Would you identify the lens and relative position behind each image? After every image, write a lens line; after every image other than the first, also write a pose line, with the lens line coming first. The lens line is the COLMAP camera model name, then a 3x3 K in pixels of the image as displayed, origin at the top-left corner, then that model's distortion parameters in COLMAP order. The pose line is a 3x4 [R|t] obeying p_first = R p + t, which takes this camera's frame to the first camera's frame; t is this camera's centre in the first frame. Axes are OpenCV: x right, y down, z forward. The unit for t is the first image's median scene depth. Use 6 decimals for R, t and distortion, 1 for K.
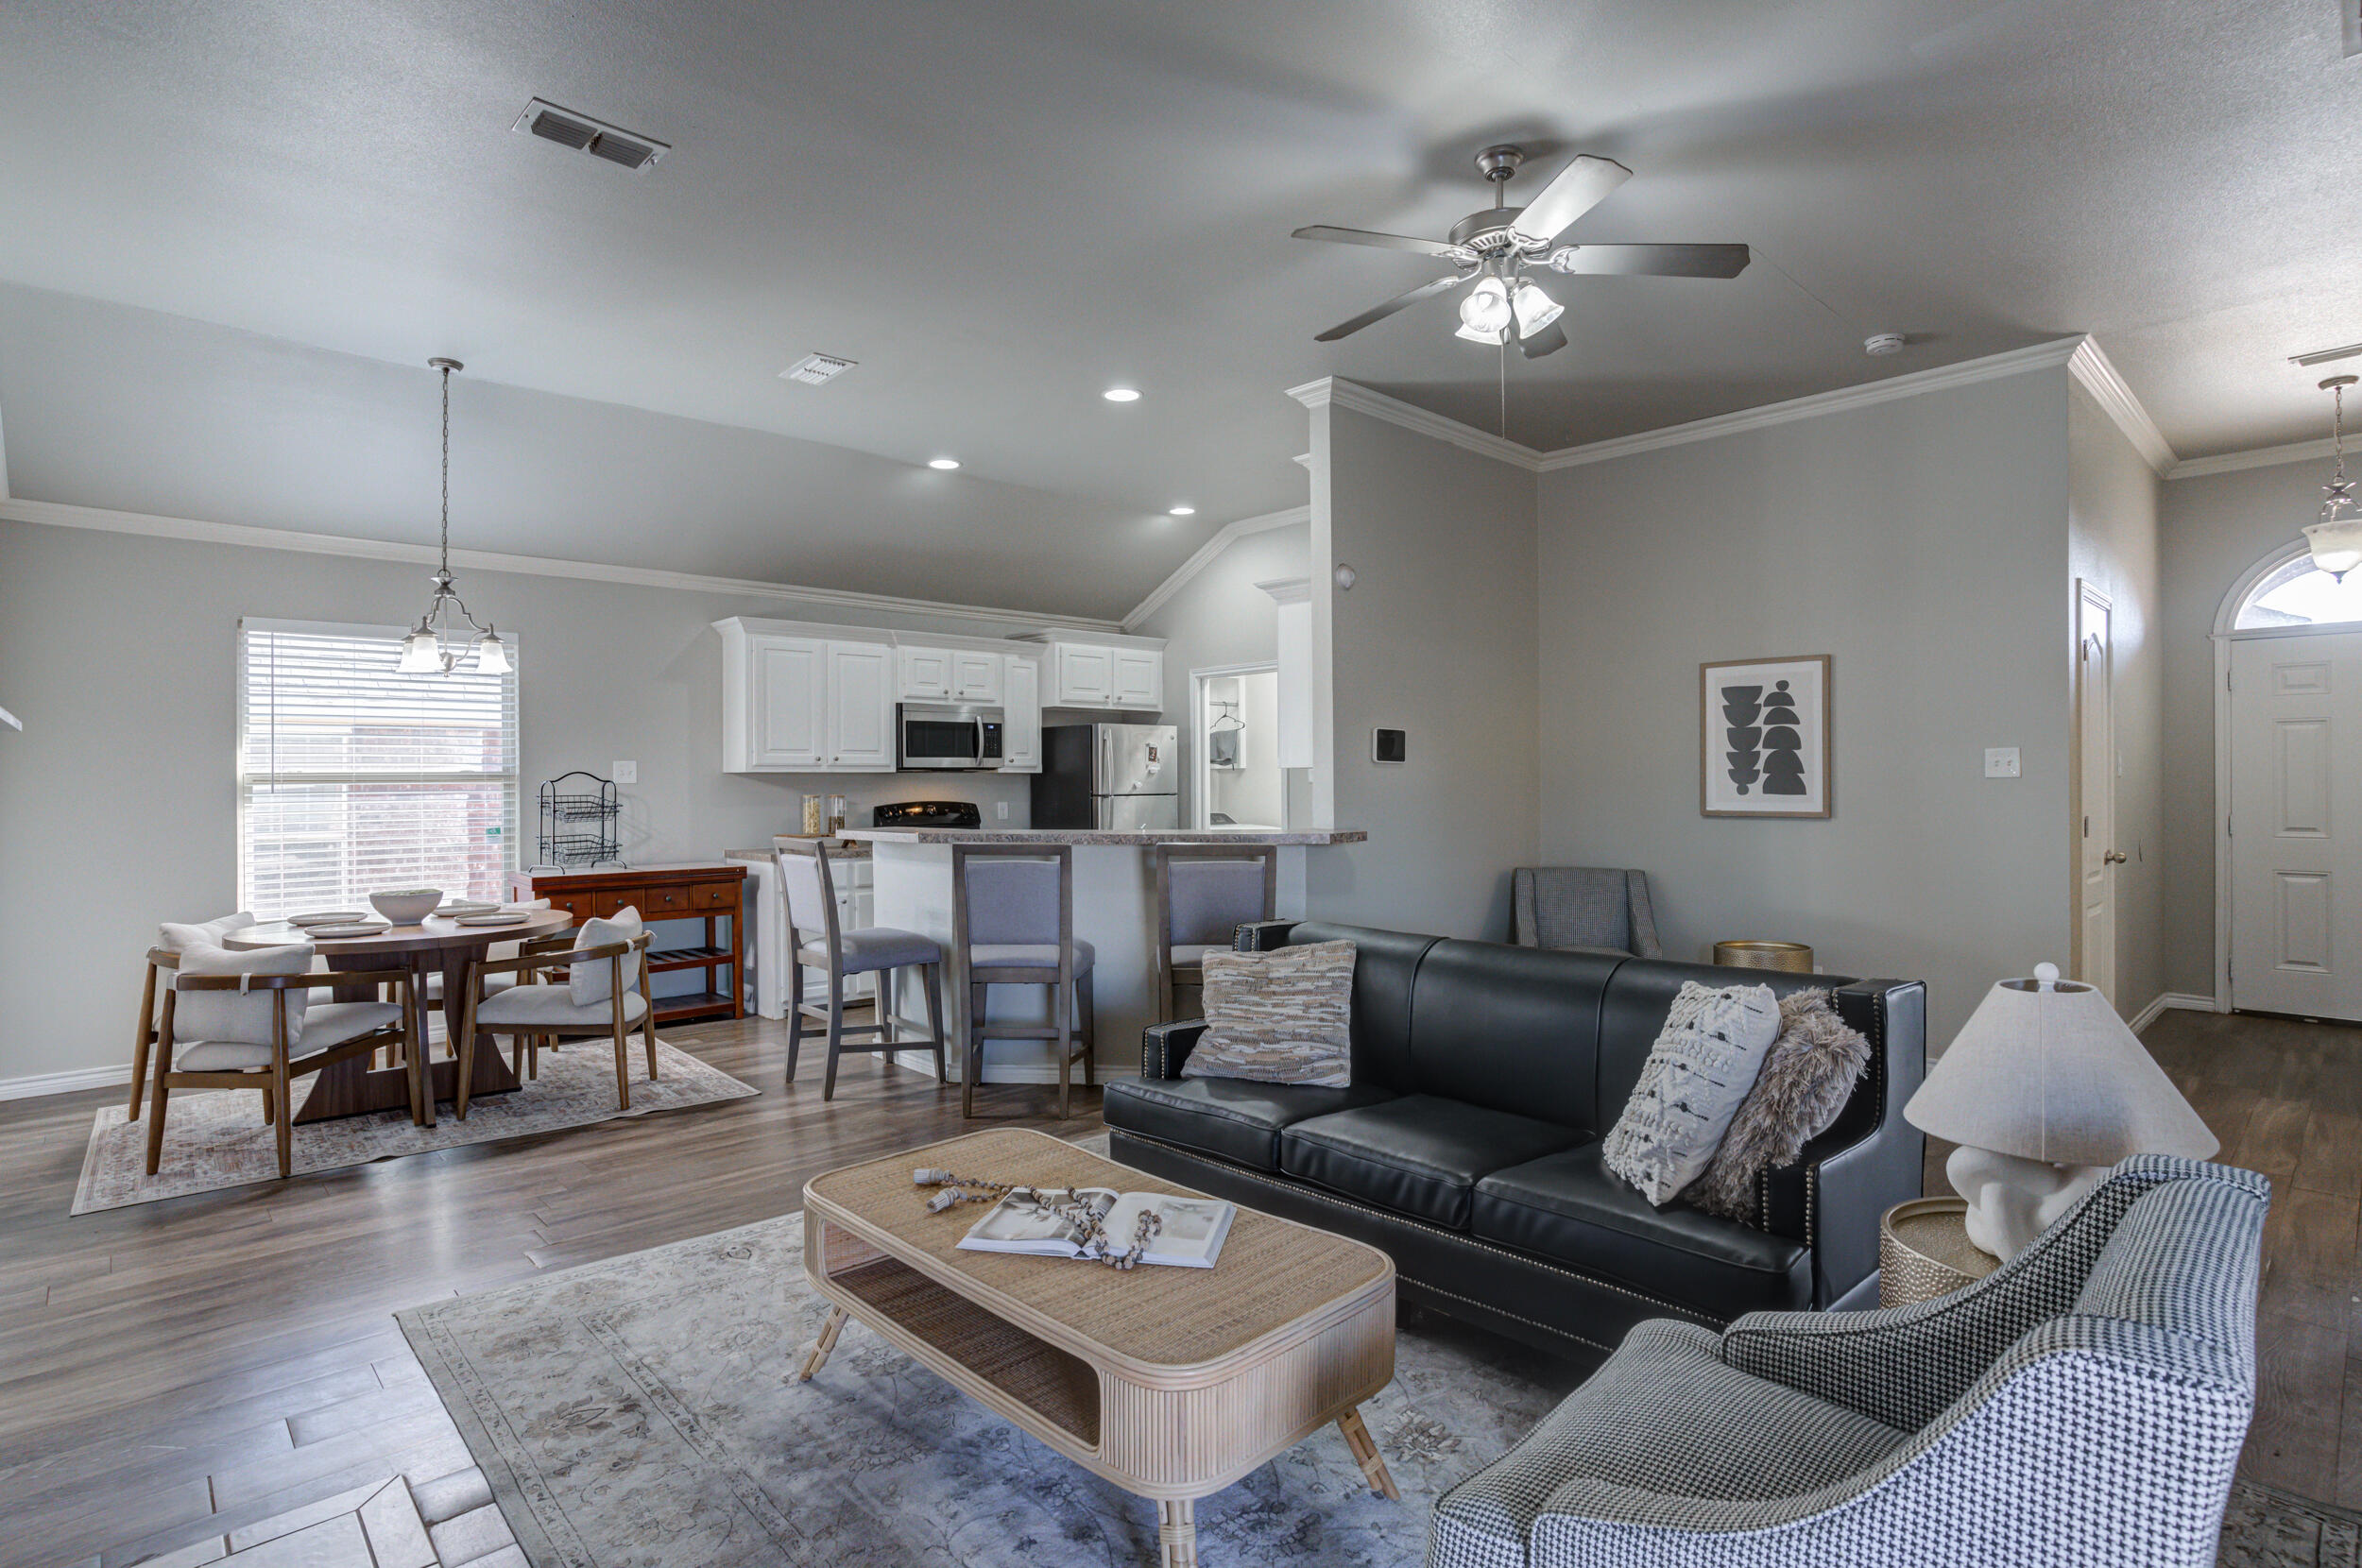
lens RADIAL K [[1196.0, 0, 1152.8], [0, 1196.0, 777.5], [0, 0, 1]] dist [-0.049737, 0.020511]
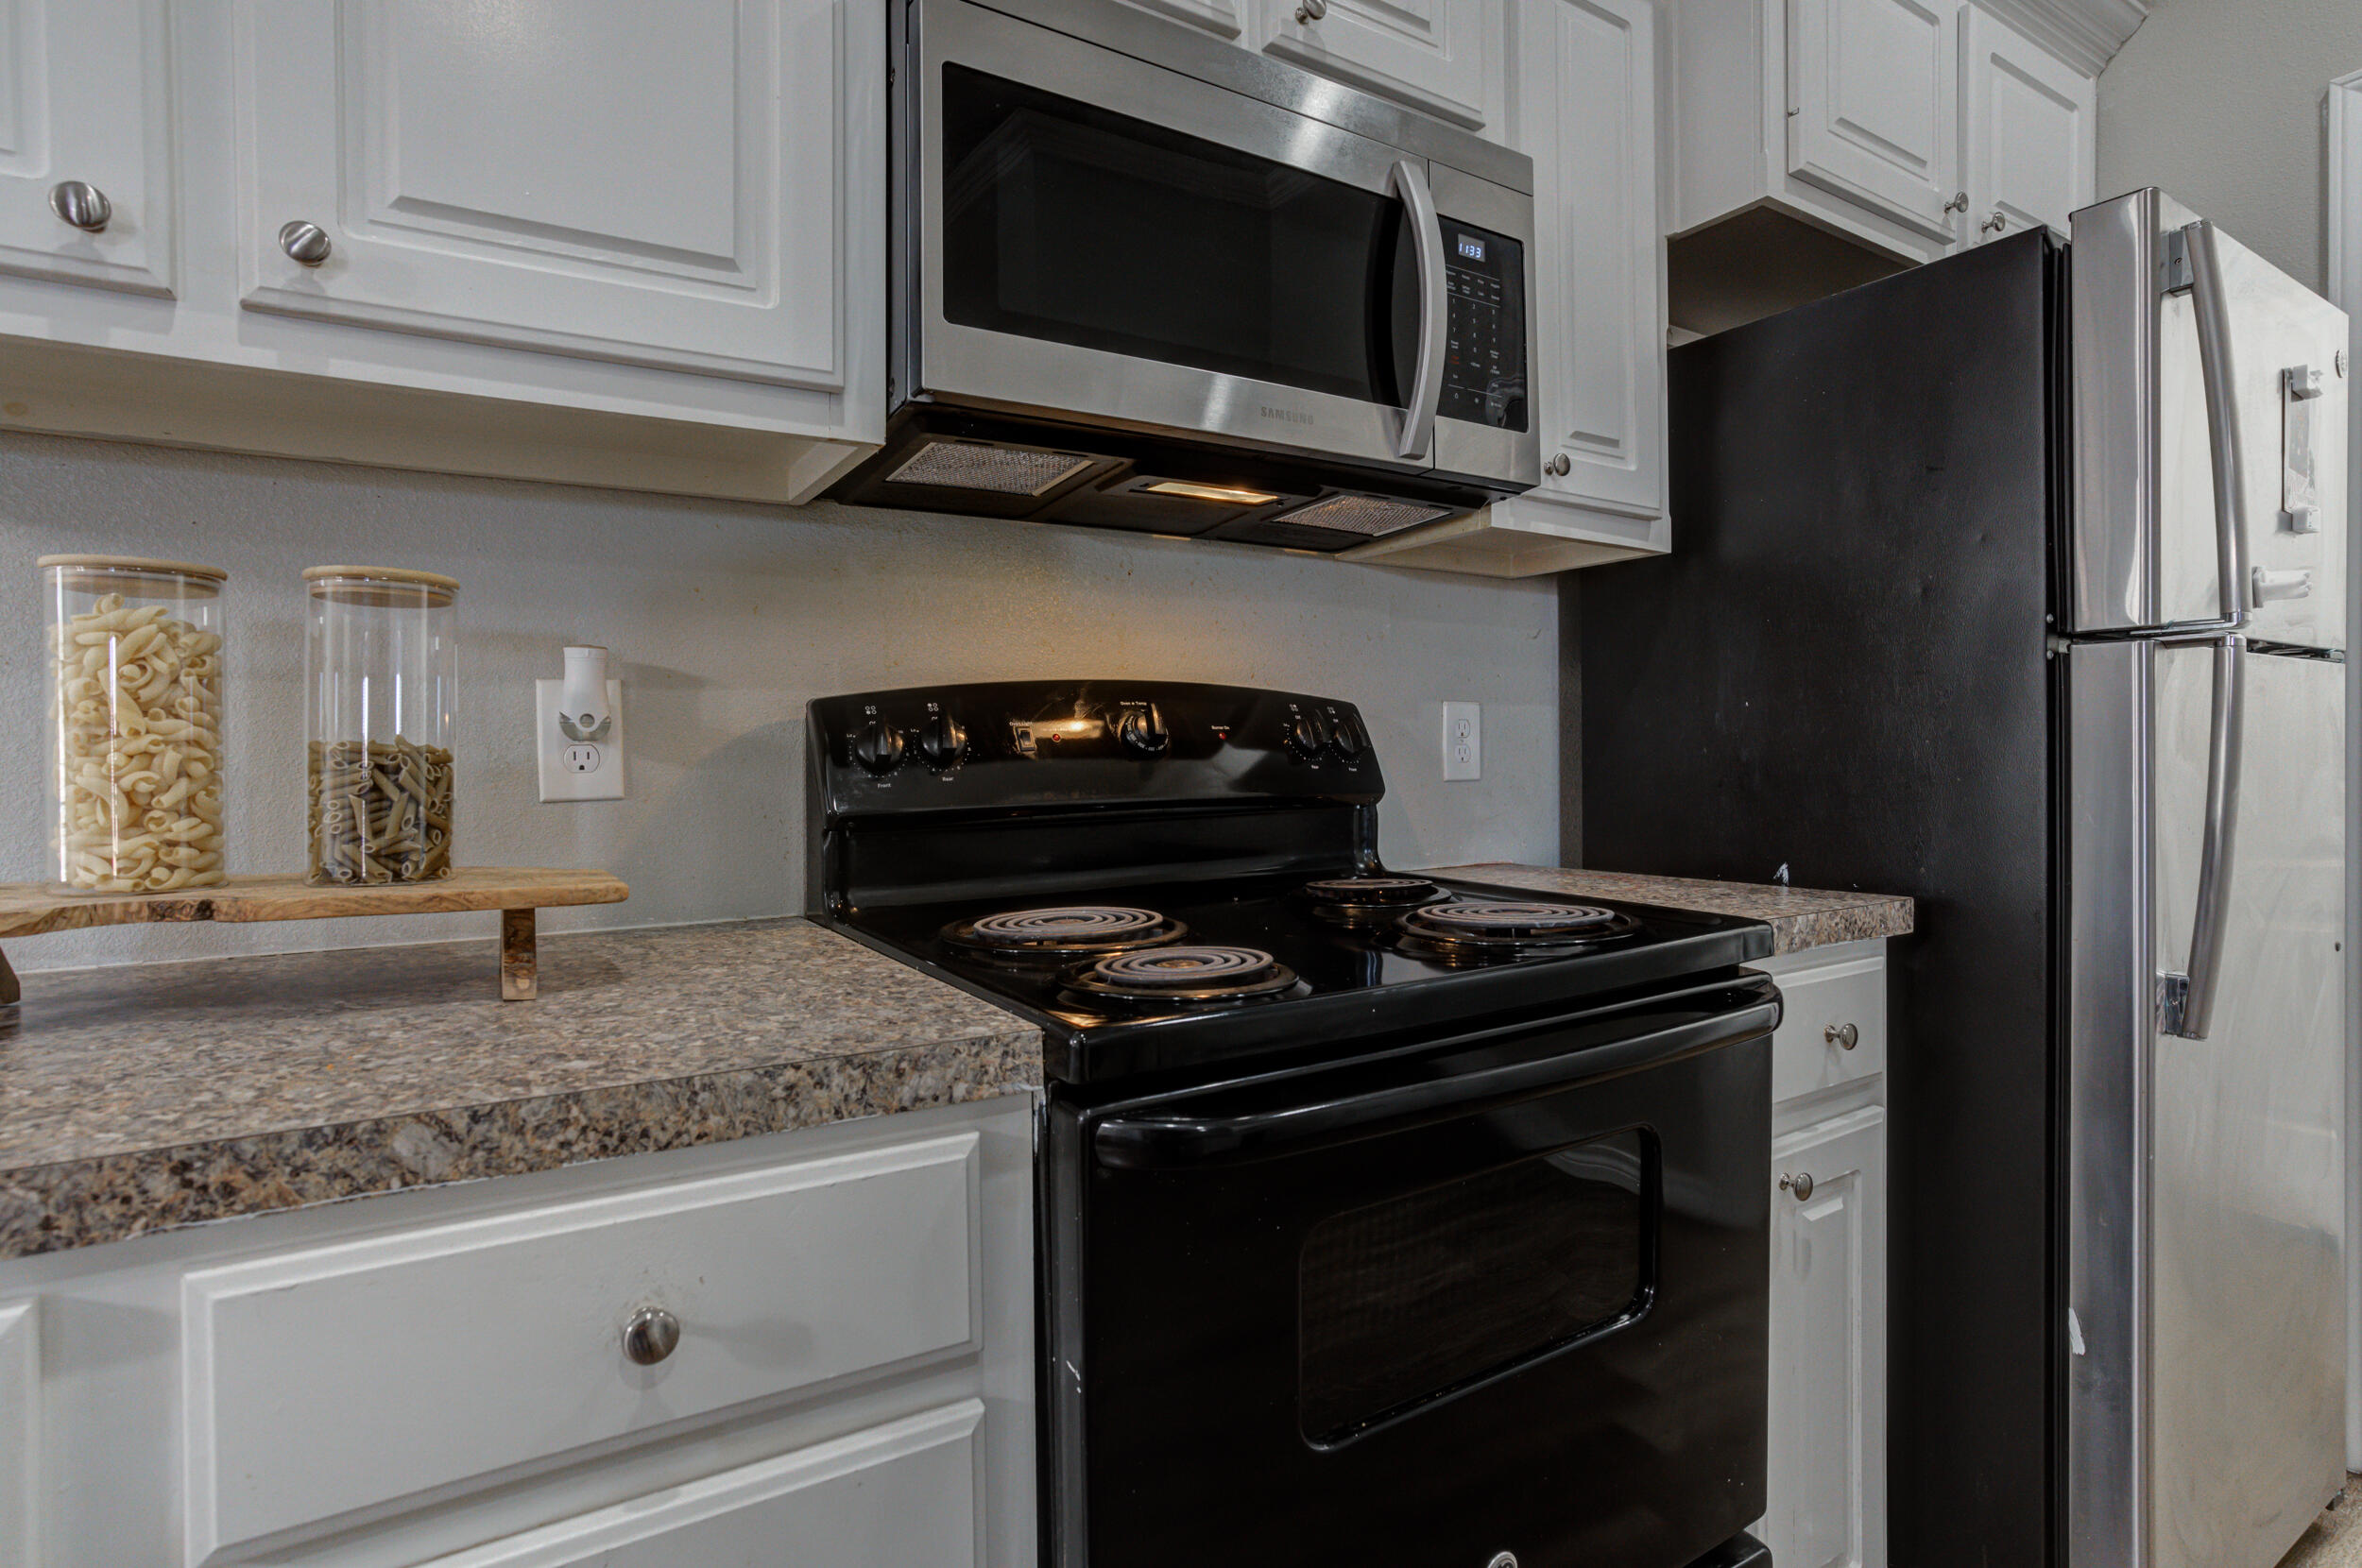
lens RADIAL K [[1196.0, 0, 1204.3], [0, 1196.0, 767.8], [0, 0, 1]] dist [-0.049737, 0.020511]
pose [[0.988249, -0.003820, -0.152806, -0.180743], [0.006063, 0.999881, 0.014216, 0.038249], [0.152734, -0.014976, 0.988154, 1.004329]]
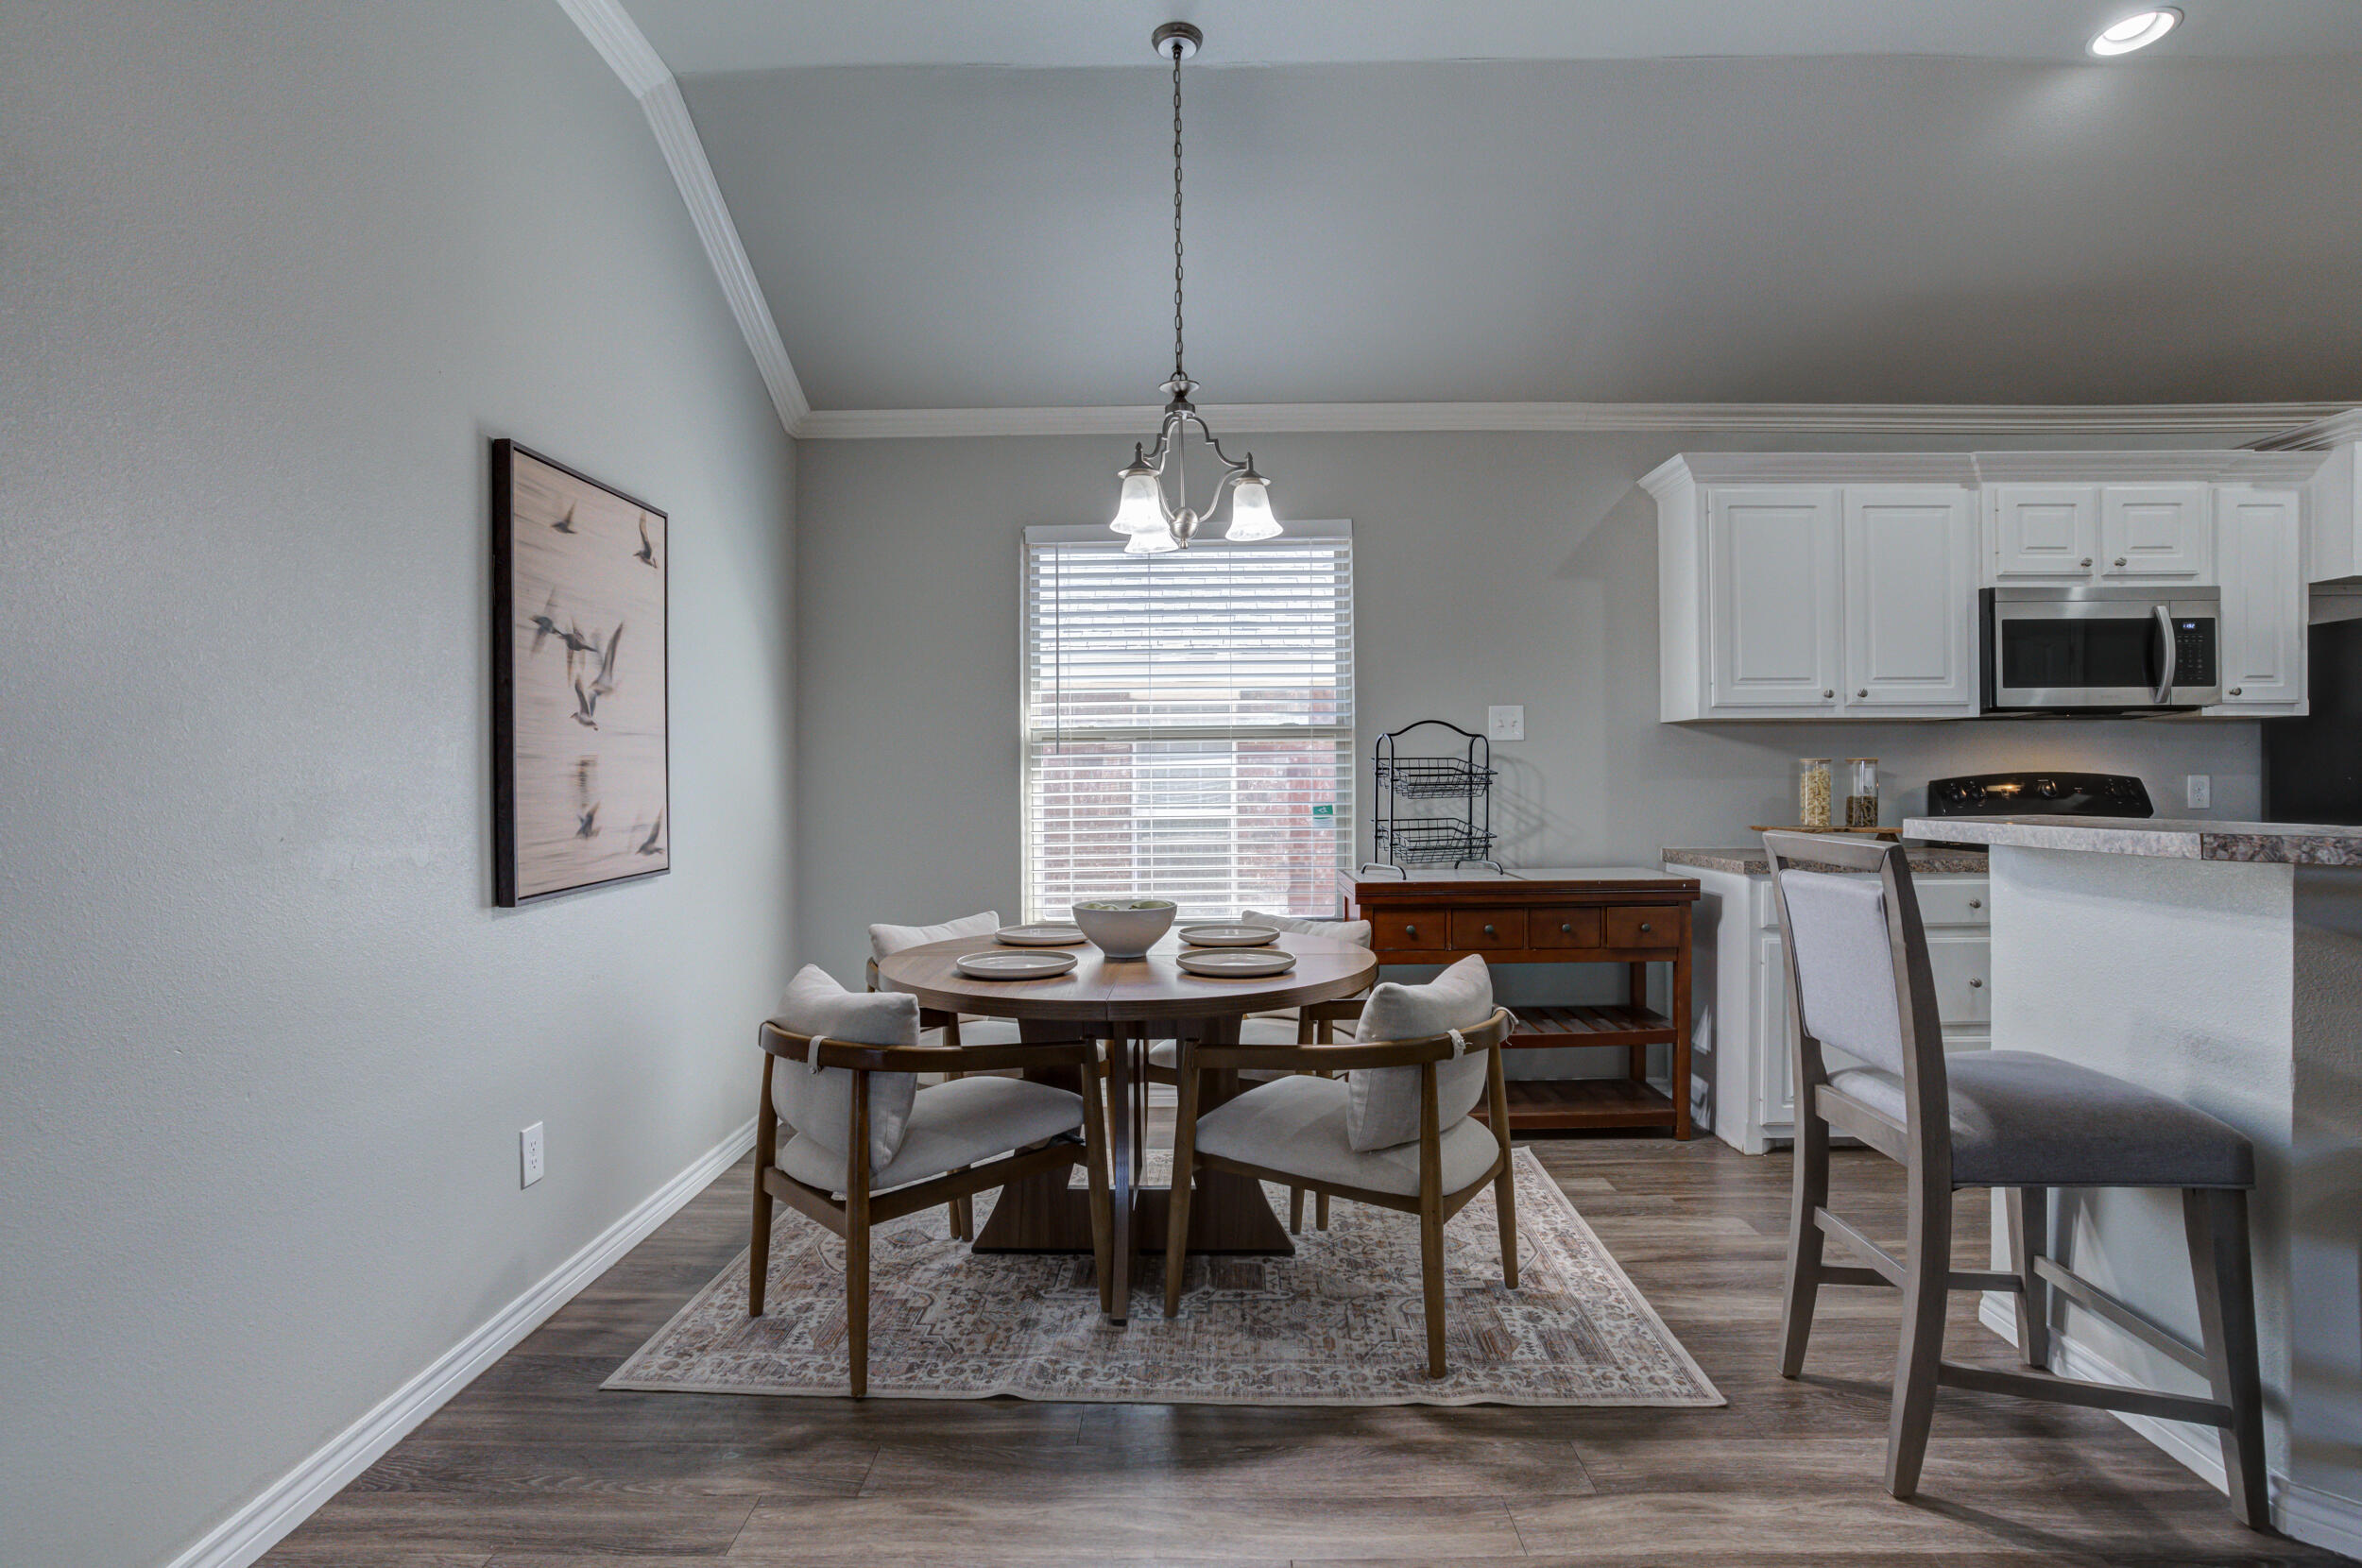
lens RADIAL K [[1196.0, 0, 1180.0], [0, 1196.0, 783.7], [0, 0, 1]] dist [-0.049737, 0.020511]
pose [[0.739287, 0.004642, -0.673374, -0.145074], [0.004761, 0.999915, 0.012120, 0.020809], [0.673373, -0.012166, 0.739202, 0.418377]]
